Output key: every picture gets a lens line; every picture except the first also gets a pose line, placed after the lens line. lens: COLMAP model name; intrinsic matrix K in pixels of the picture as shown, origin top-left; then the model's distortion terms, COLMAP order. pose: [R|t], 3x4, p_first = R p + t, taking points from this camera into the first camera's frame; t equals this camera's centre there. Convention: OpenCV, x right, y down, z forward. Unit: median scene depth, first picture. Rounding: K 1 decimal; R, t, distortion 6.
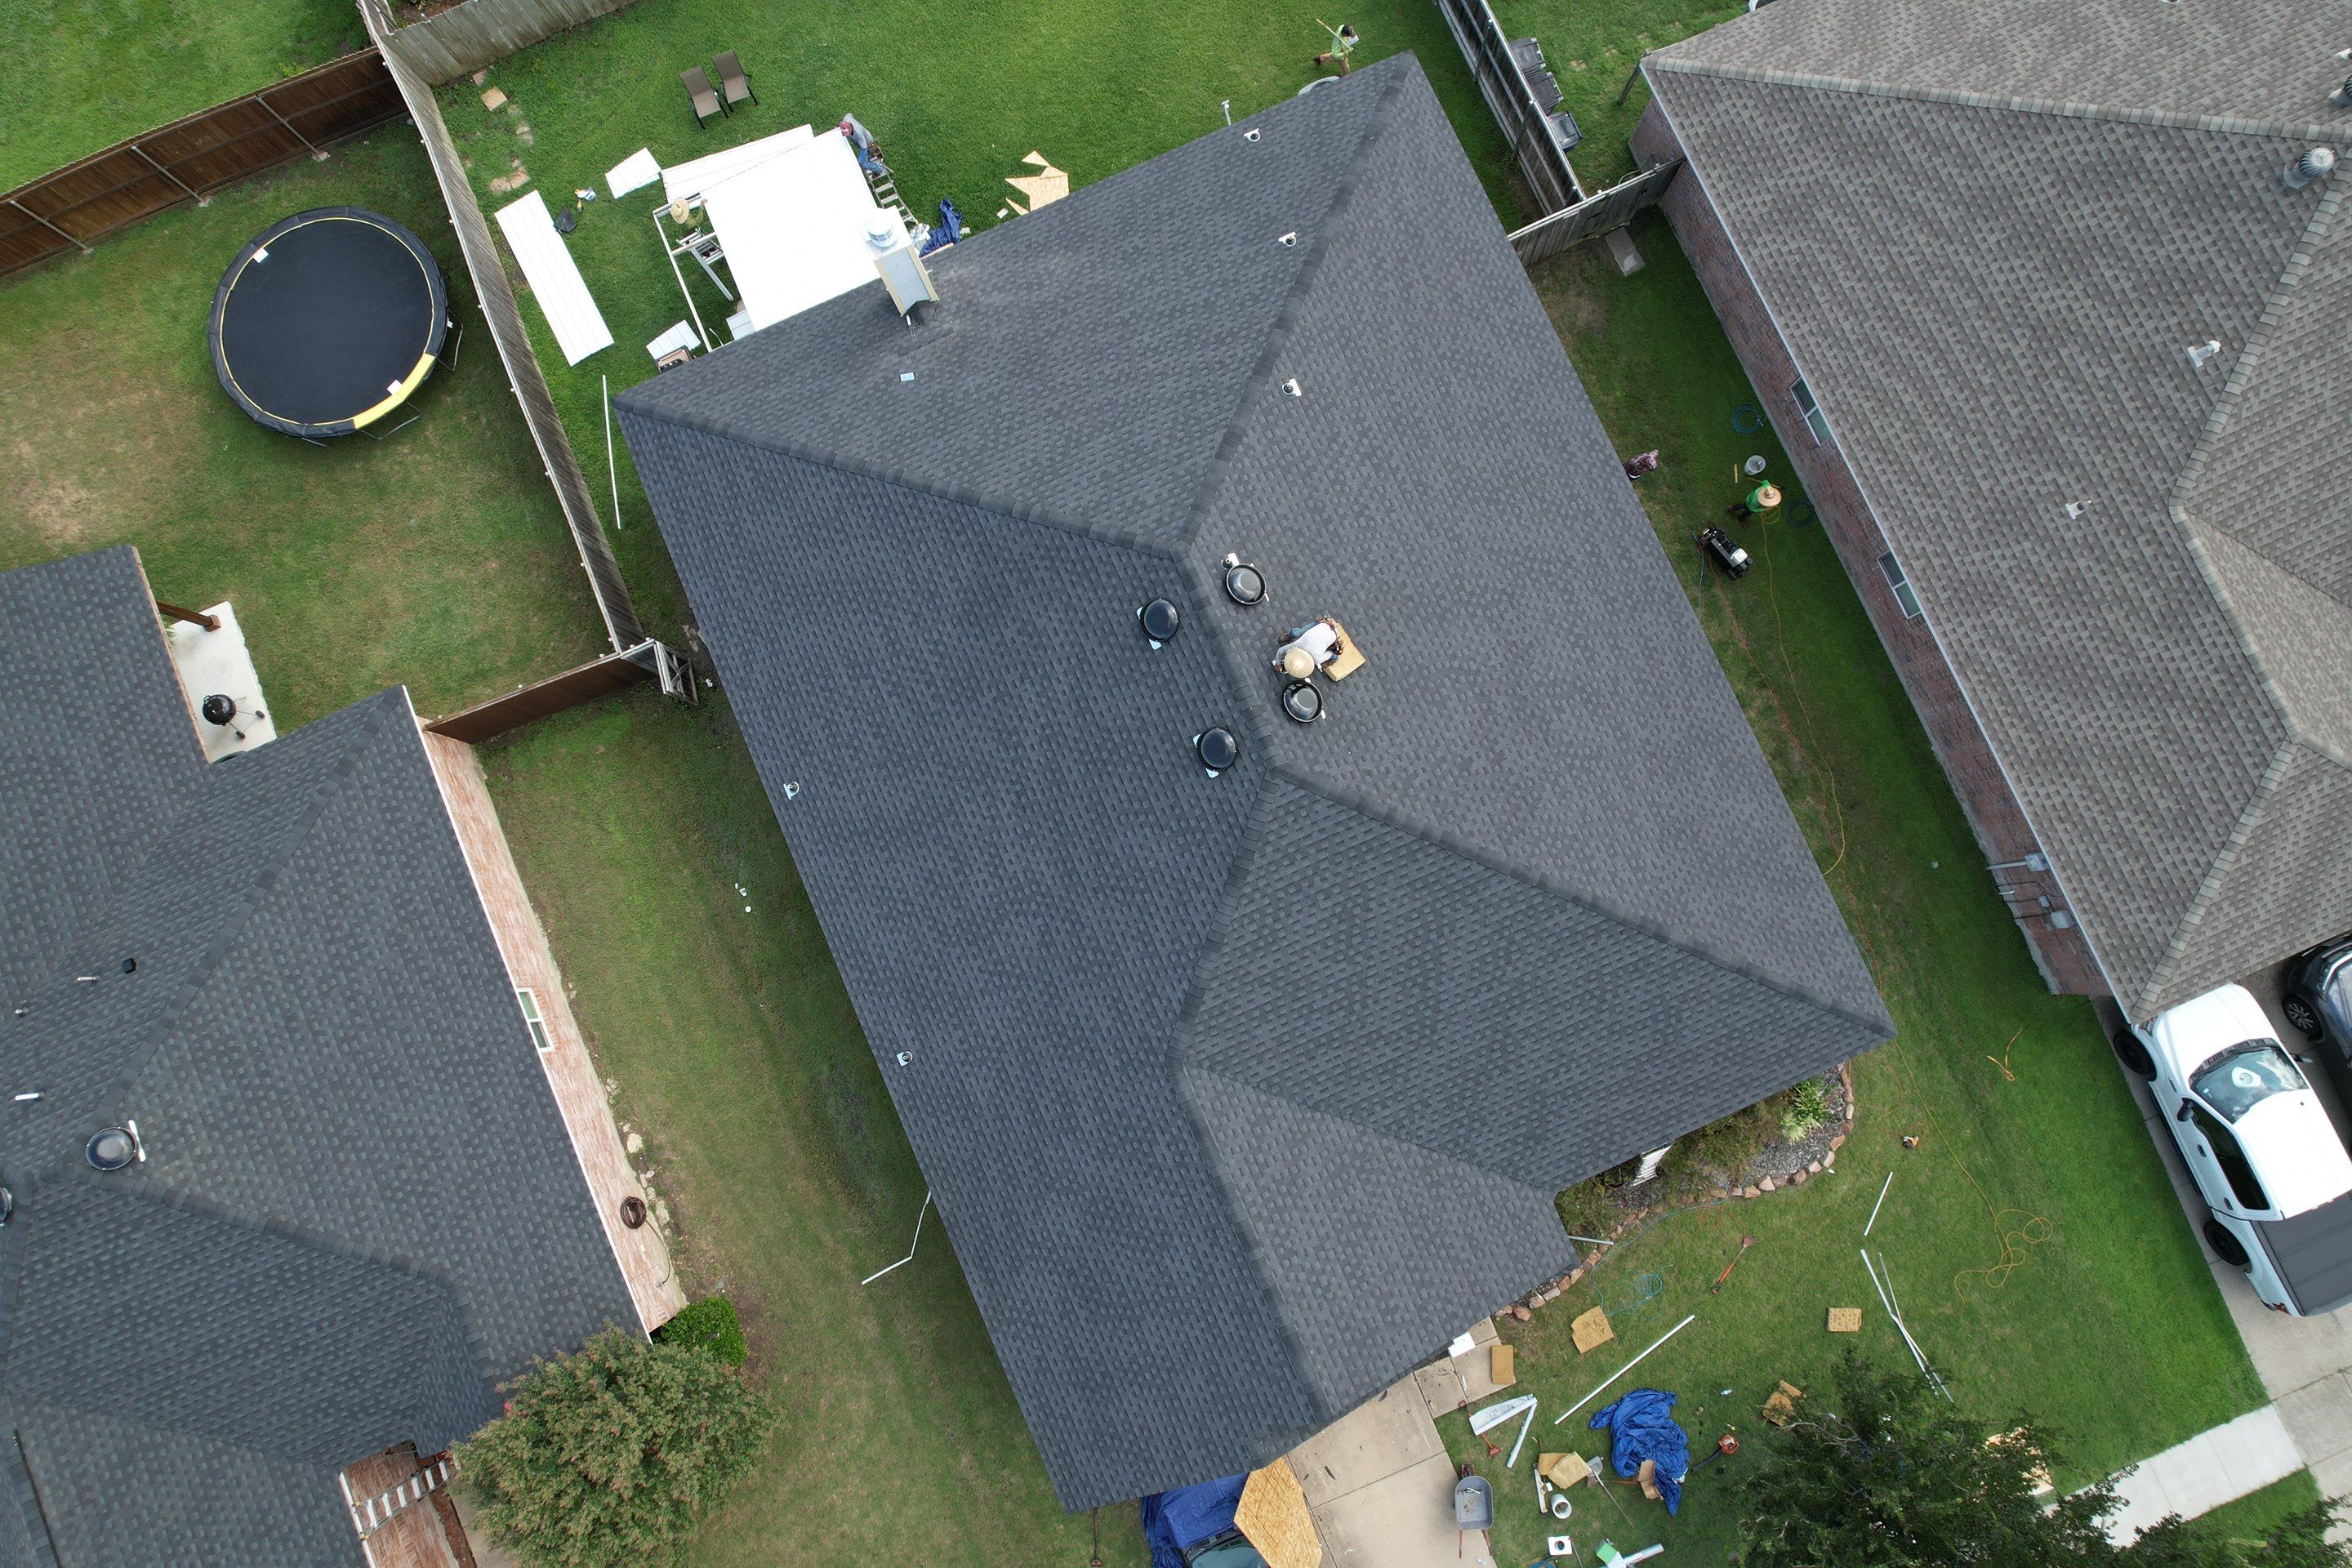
lens RADIAL K [[1516.5, 0, 1176.0], [0, 1516.5, 784.0], [0, 0, 1]] dist [-0.093699, 0.087021]
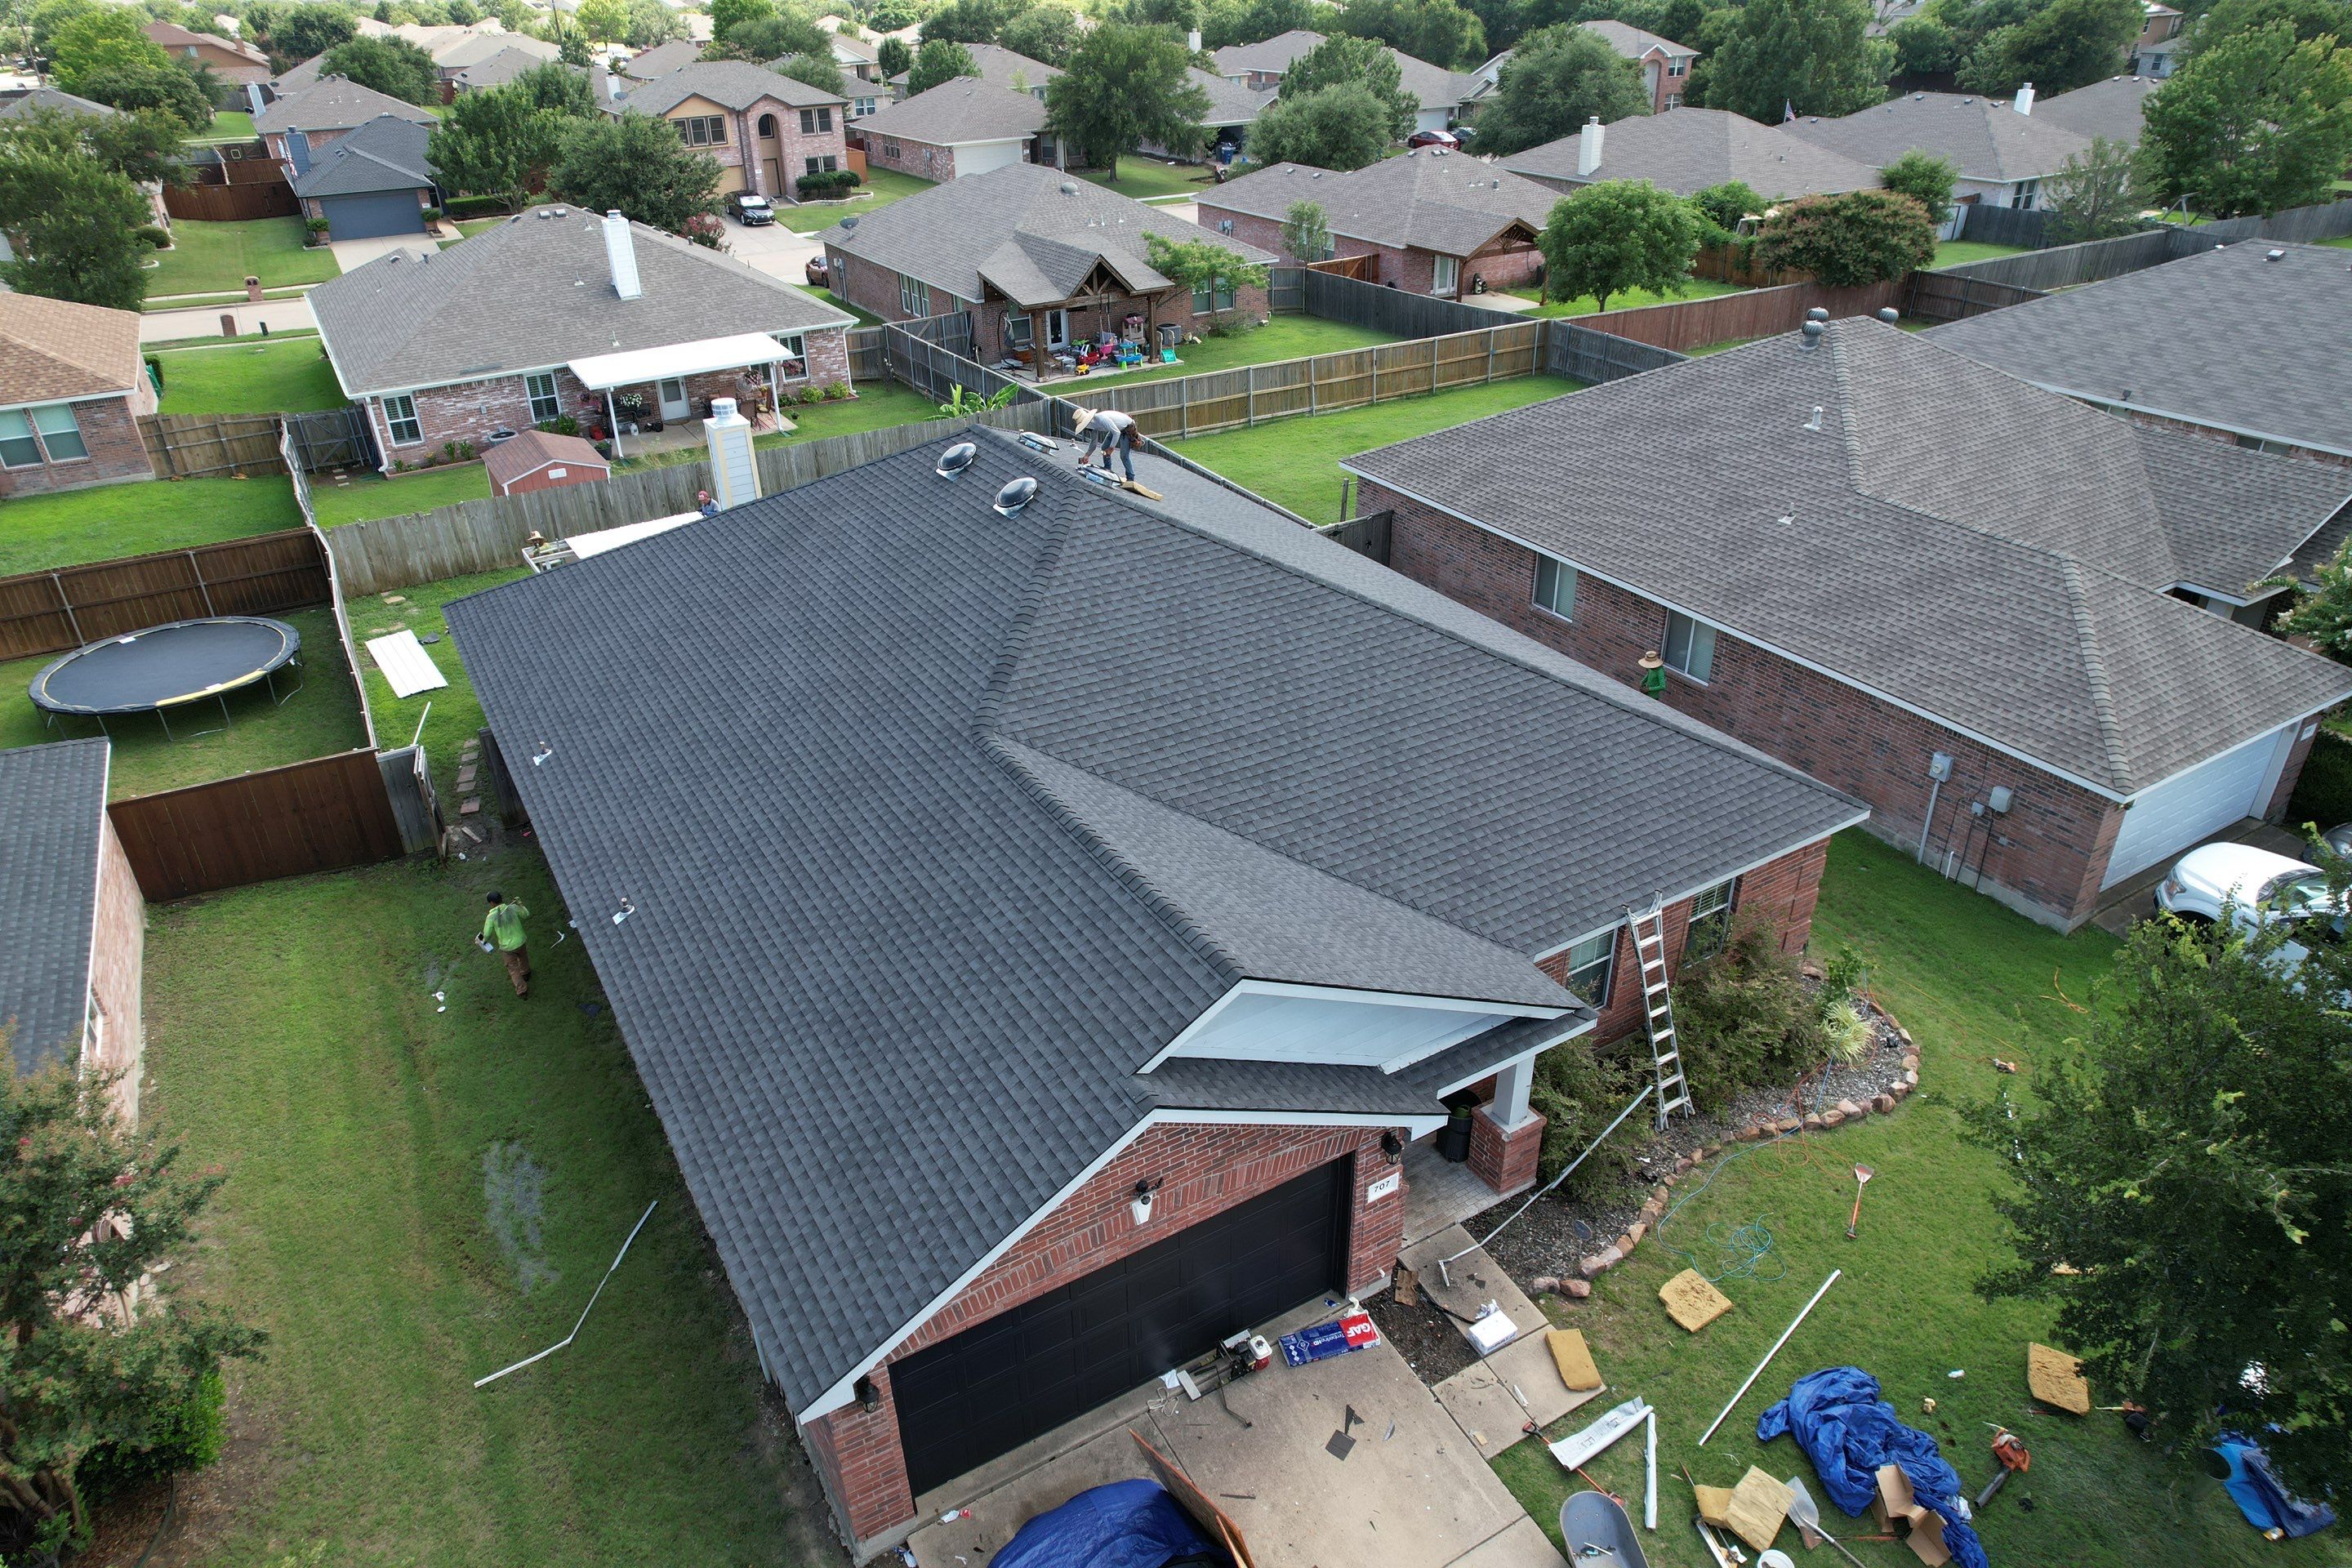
lens RADIAL K [[1497.1, 0, 1176.0], [0, 1497.1, 784.0], [0, 0, 1]] dist [-0.081810, 0.087208]
pose [[0.991692, -0.047236, 0.119650, 0.004065], [0.124779, 0.579308, -0.805501, 0.761613], [-0.031266, 0.813739, 0.580389, 0.517050]]
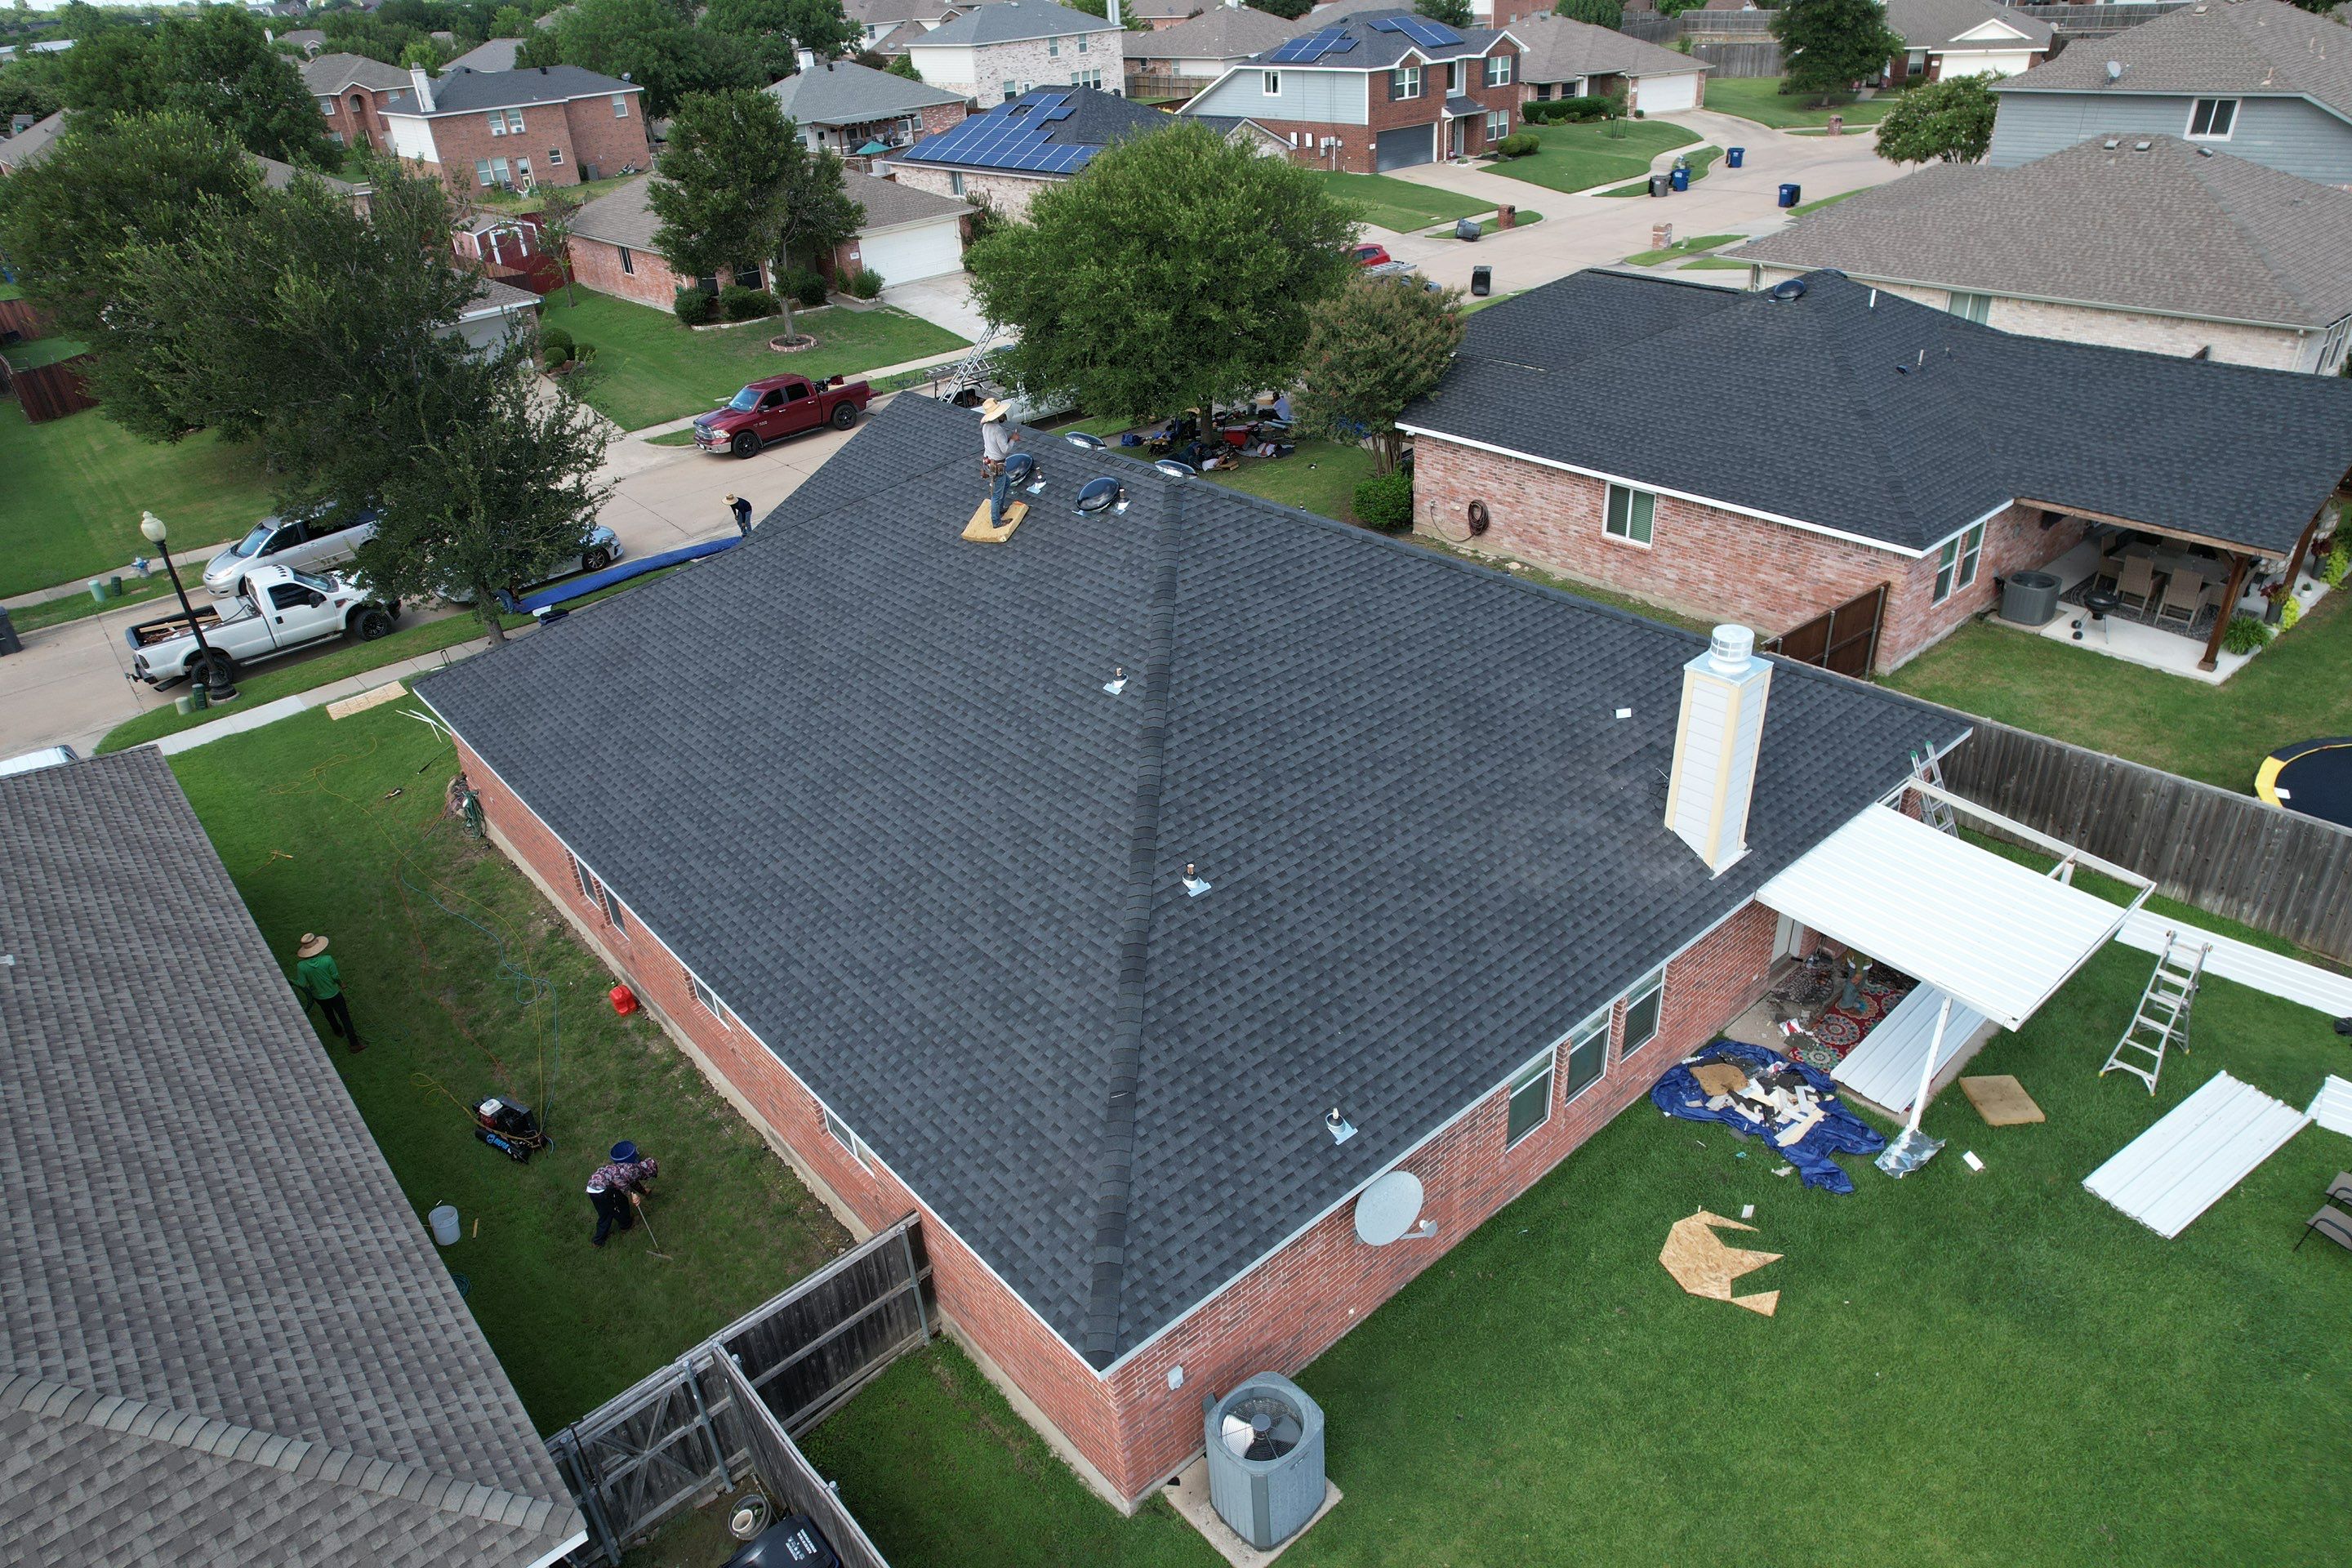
lens RADIAL K [[1516.5, 0, 1176.0], [0, 1516.5, 784.0], [0, 0, 1]] dist [-0.093699, 0.087021]
pose [[-0.953065, 0.223740, -0.203979, 0.203691], [-0.275171, -0.359095, 0.891814, -0.911682], [0.126286, 0.906086, 0.403807, 0.702900]]
